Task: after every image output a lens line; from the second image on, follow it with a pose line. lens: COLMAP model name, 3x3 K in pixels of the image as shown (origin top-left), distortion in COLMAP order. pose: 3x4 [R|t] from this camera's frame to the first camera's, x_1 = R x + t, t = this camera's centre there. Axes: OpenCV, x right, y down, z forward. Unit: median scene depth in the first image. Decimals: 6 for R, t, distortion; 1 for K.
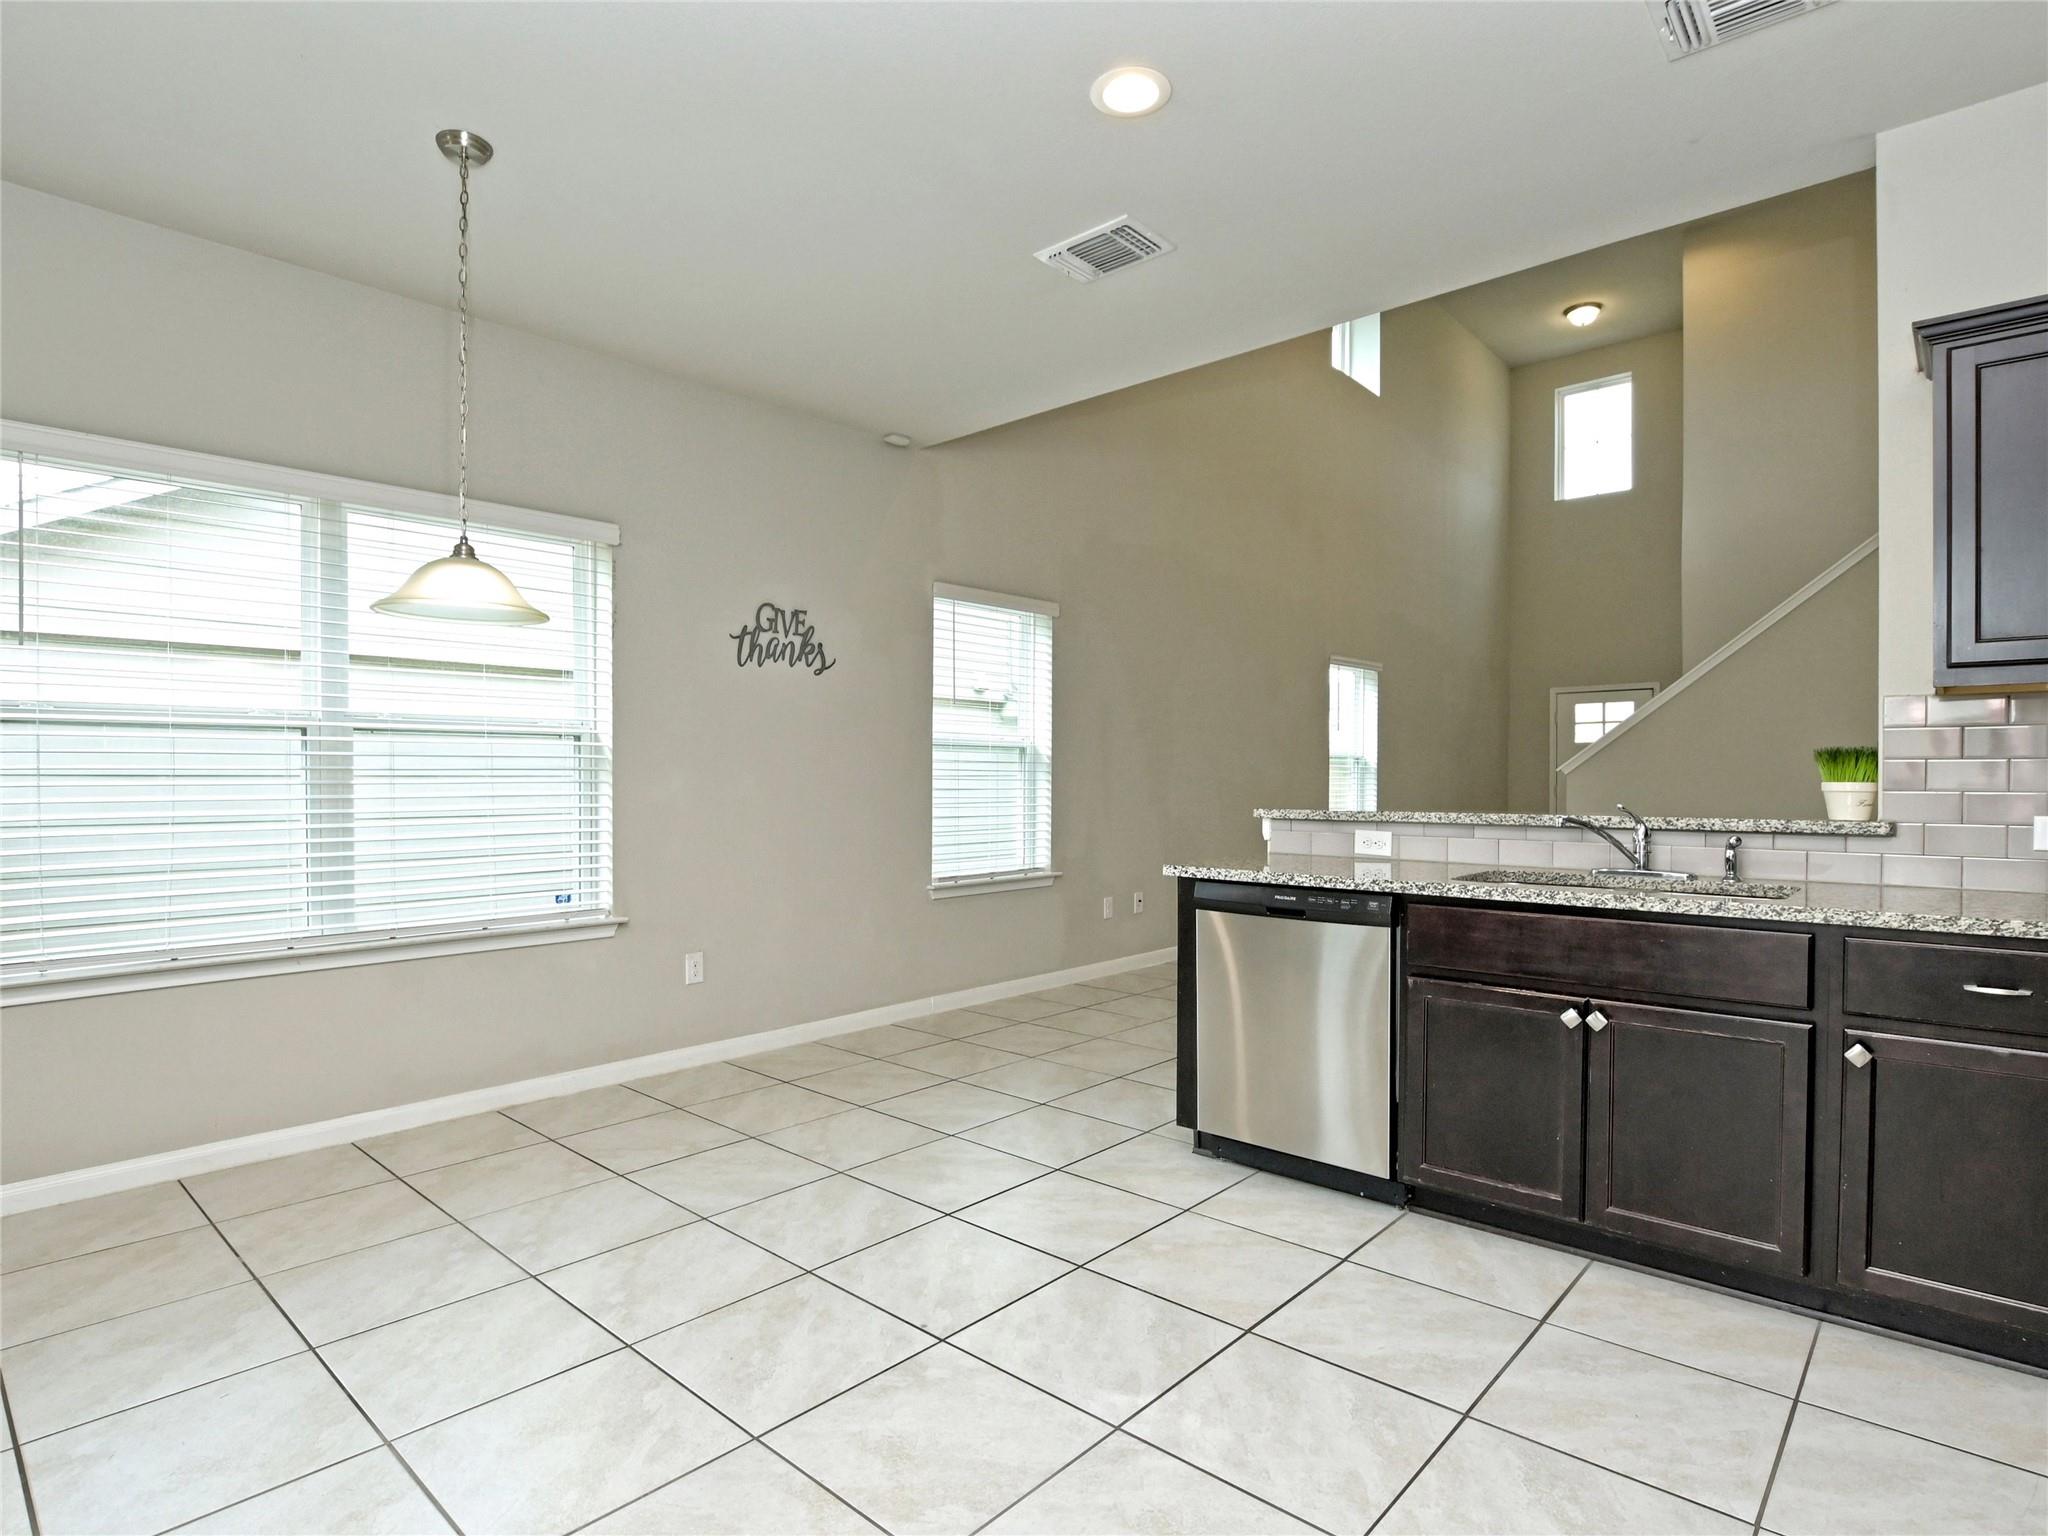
lens RADIAL K [[1077.1, 0, 1027.9], [0, 1077.1, 790.3], [0, 0, 1]] dist [-0.034290, 0.006536]
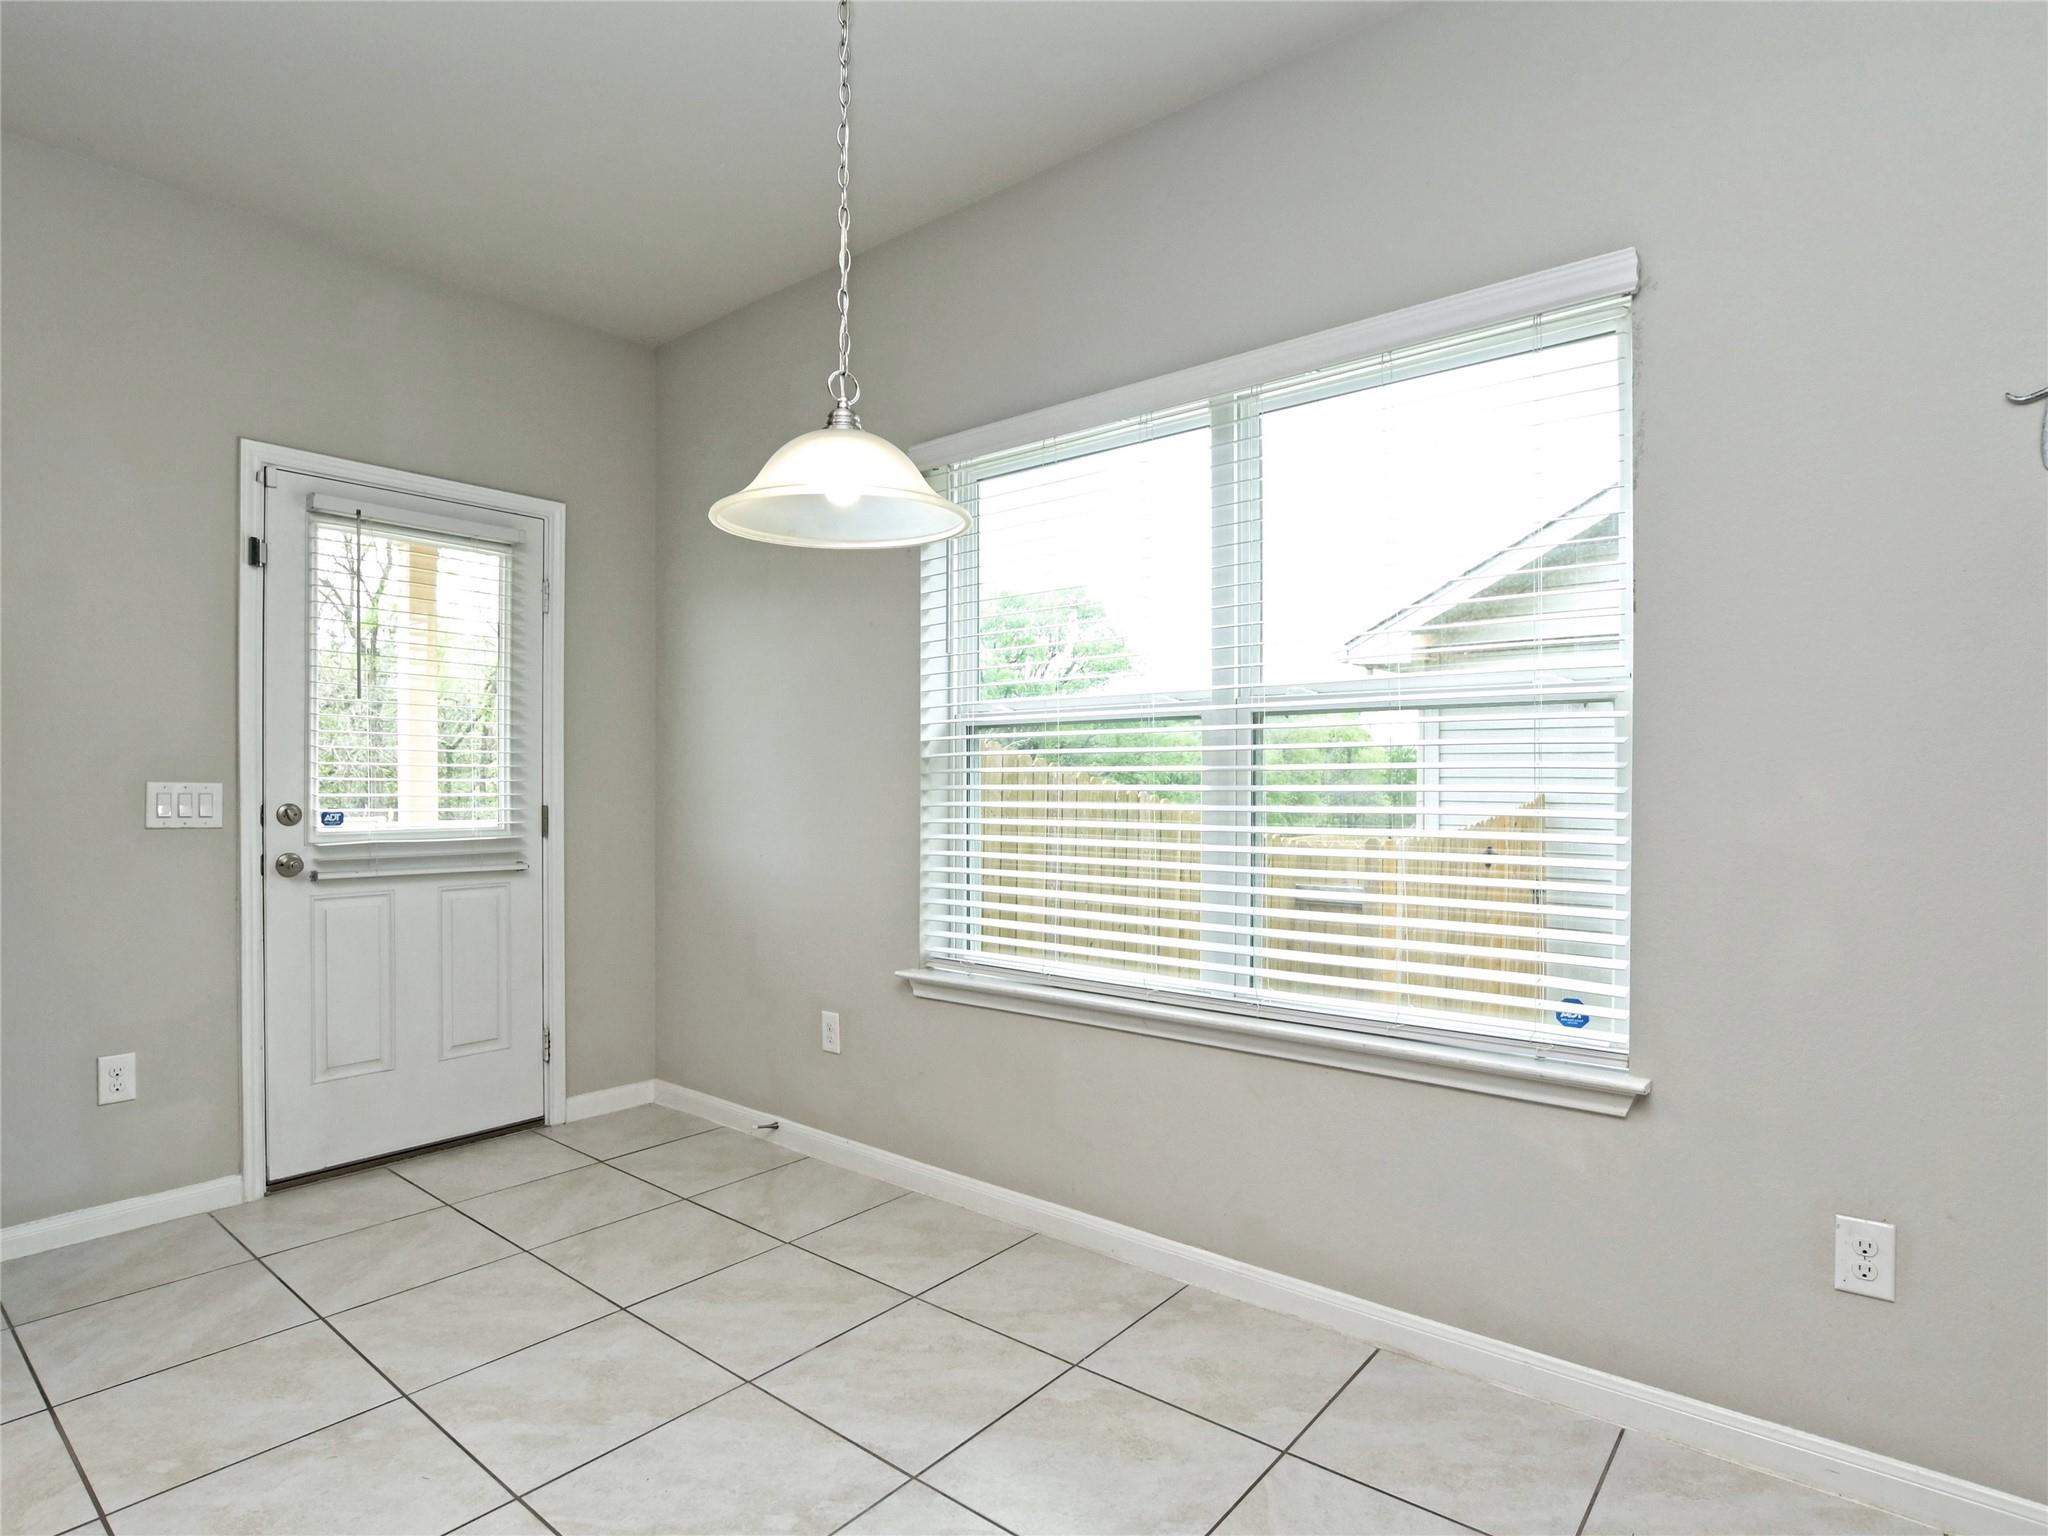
lens RADIAL K [[1077.1, 0, 1036.9], [0, 1077.1, 783.3], [0, 0, 1]] dist [-0.034290, 0.006536]
pose [[0.047327, 0.003751, -0.998872, 0.090265], [-0.011594, 0.999928, 0.003206, -0.012593], [0.998812, 0.011430, 0.047367, 0.899628]]
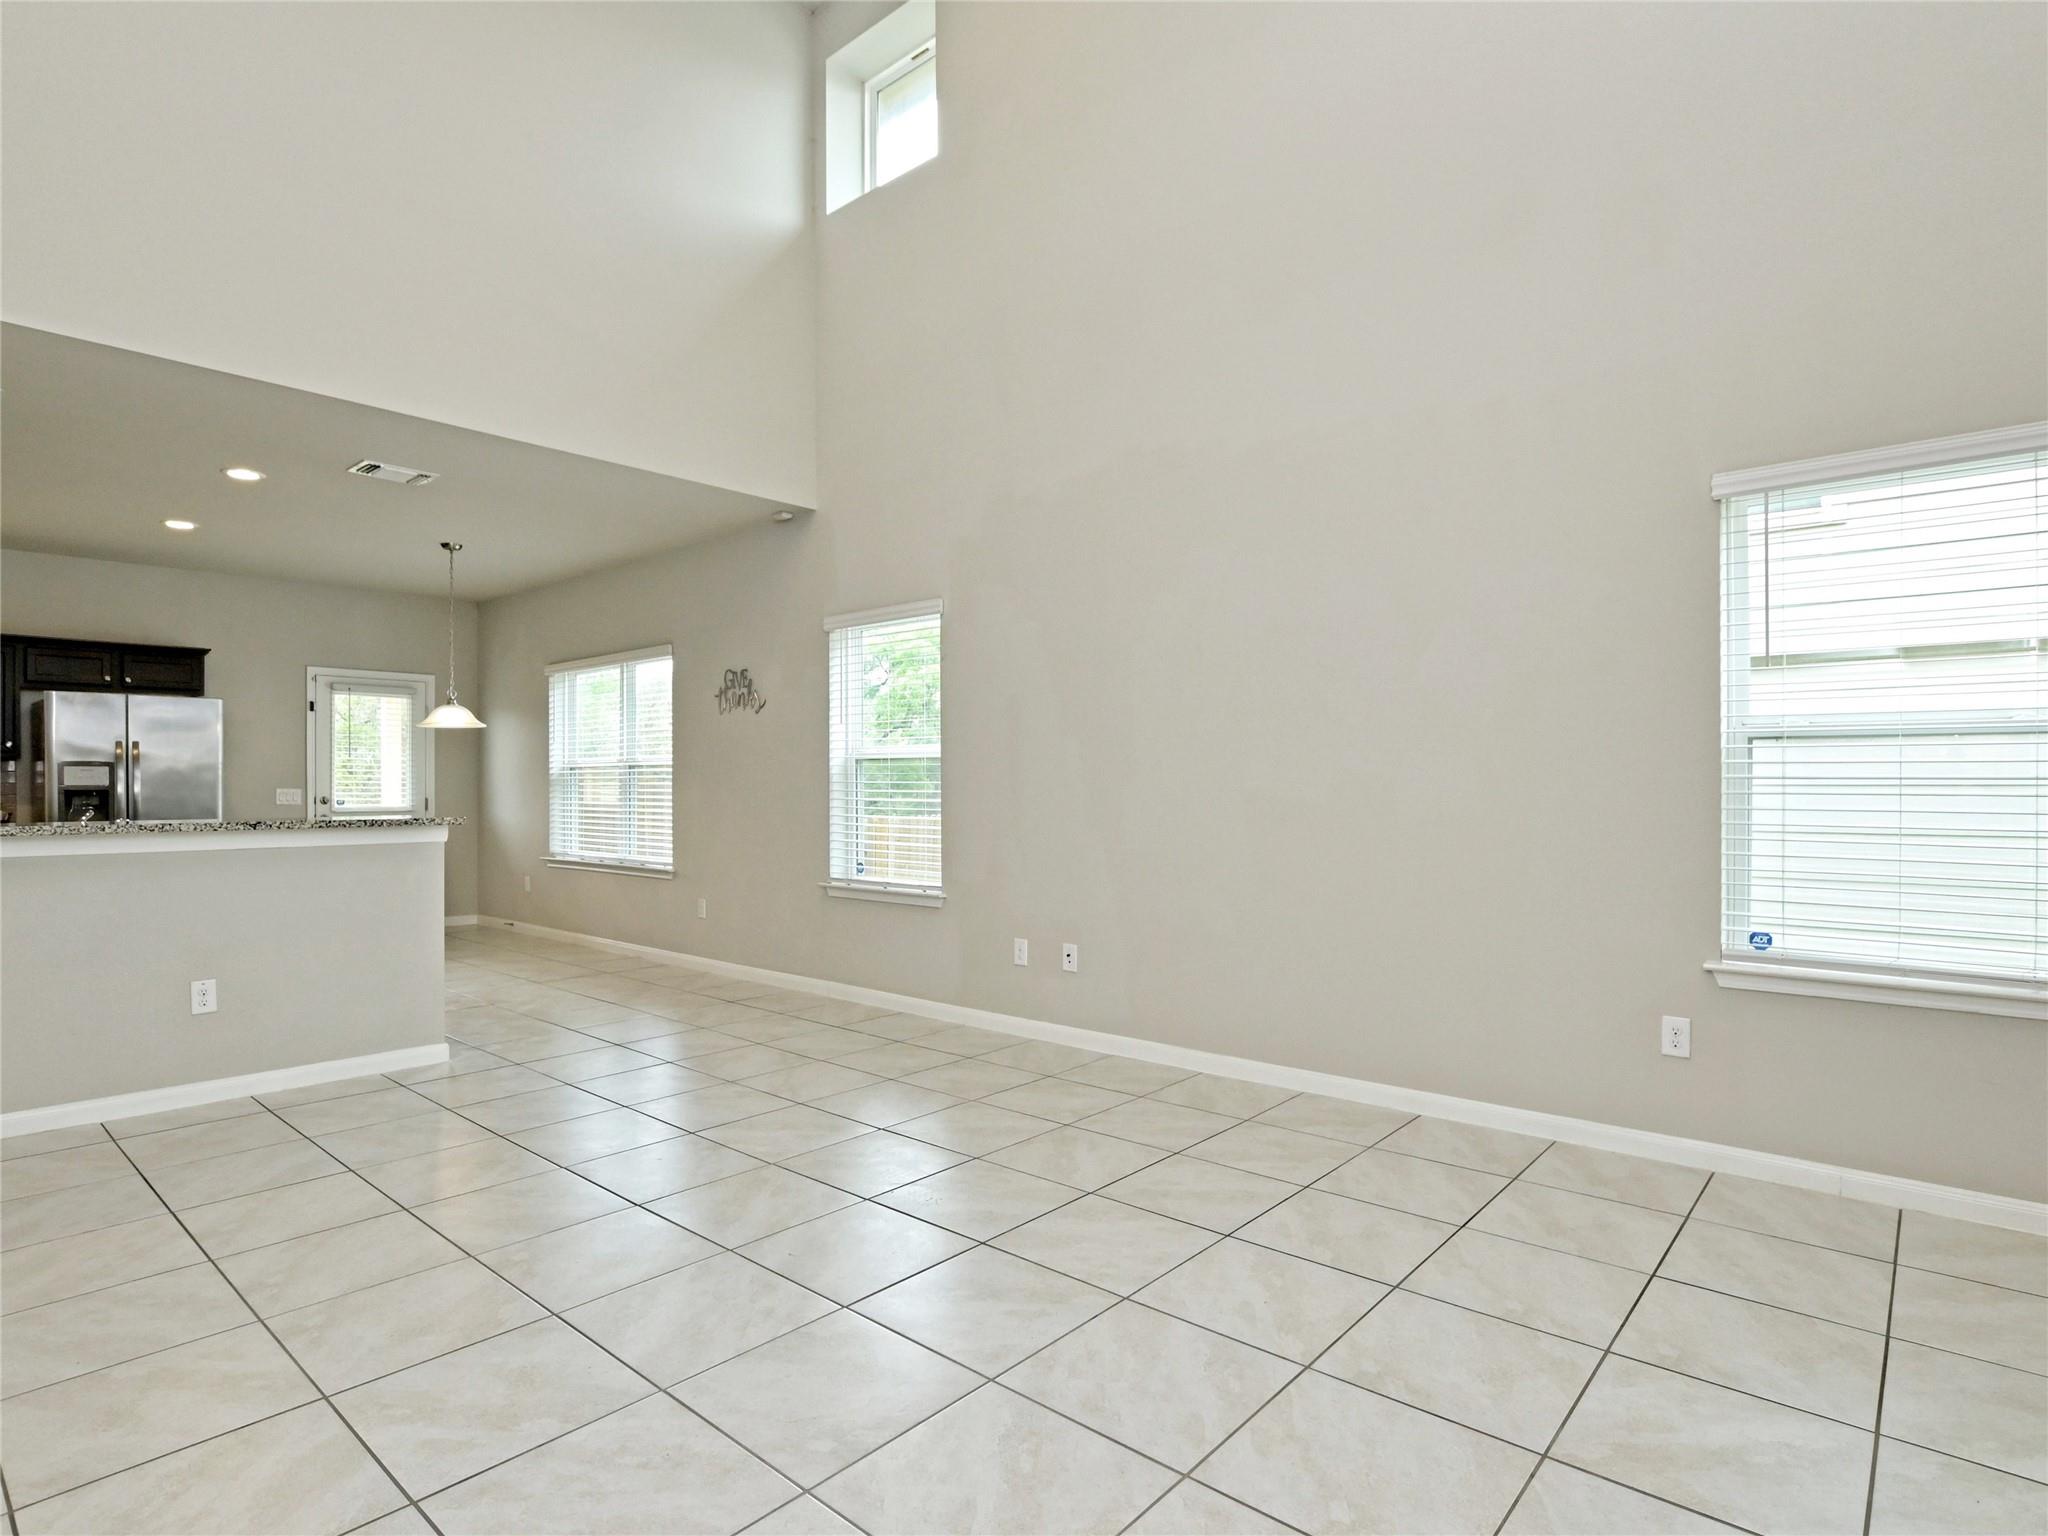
lens RADIAL K [[1077.1, 0, 1024.0], [0, 1077.1, 787.2], [0, 0, 1]] dist [-0.034290, 0.006536]
pose [[0.016876, 0.001571, -0.999856, 1.713978], [-0.010853, 0.999940, 0.001388, -0.028681], [0.999799, 0.010828, 0.016892, 1.928058]]
